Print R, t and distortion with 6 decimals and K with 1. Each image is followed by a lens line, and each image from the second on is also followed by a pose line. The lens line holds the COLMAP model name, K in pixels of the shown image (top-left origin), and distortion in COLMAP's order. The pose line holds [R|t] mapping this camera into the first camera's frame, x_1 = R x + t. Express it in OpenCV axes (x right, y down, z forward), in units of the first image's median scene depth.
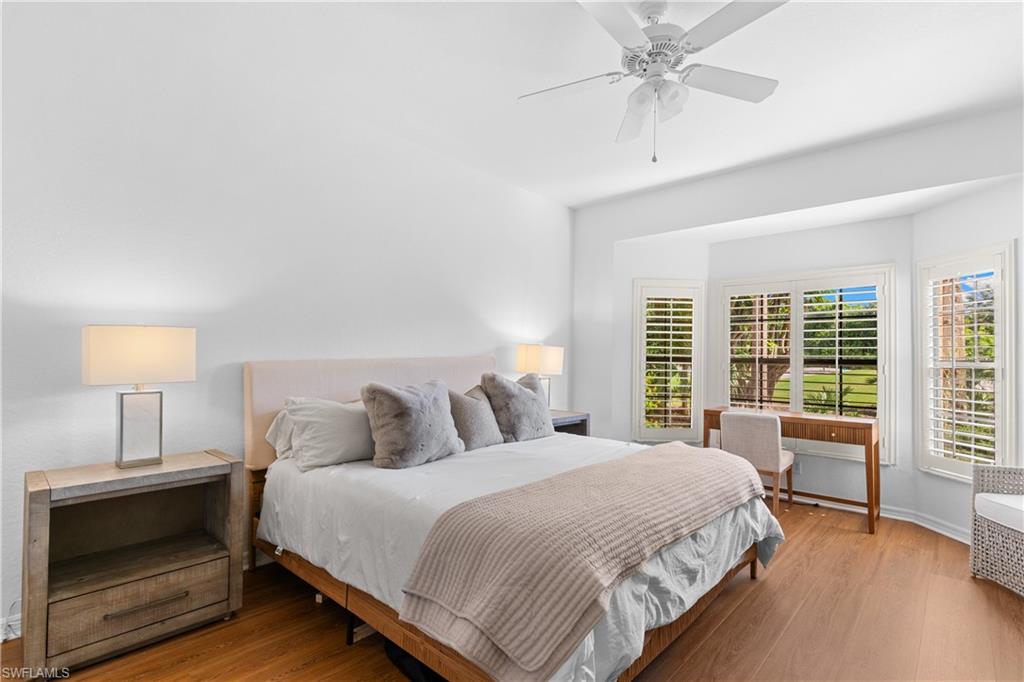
lens RADIAL K [[490.8, 0, 512.0], [0, 490.8, 341.0], [0, 0, 1]] dist [0.000463, 0.000113]
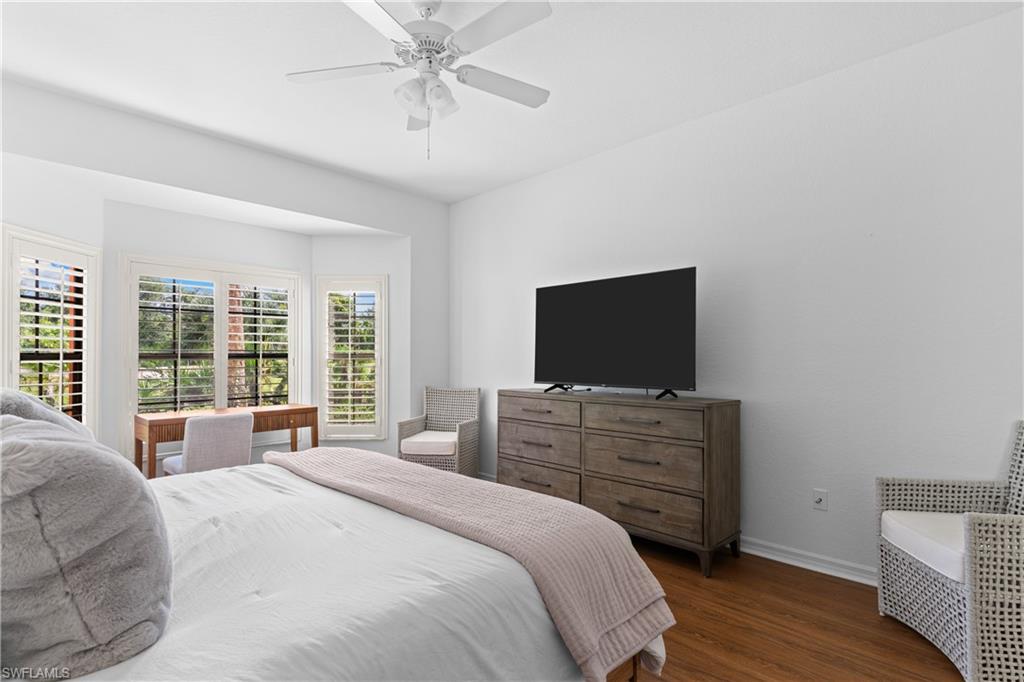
lens RADIAL K [[495.1, 0, 512.0], [0, 495.1, 341.0], [0, 0, 1]] dist [-0.000772, -0.000248]
pose [[0.017156, 0.012683, 0.999772, -0.453655], [-0.025615, 0.999597, -0.012241, 0.011959], [-0.999525, -0.025399, 0.017474, 0.503428]]
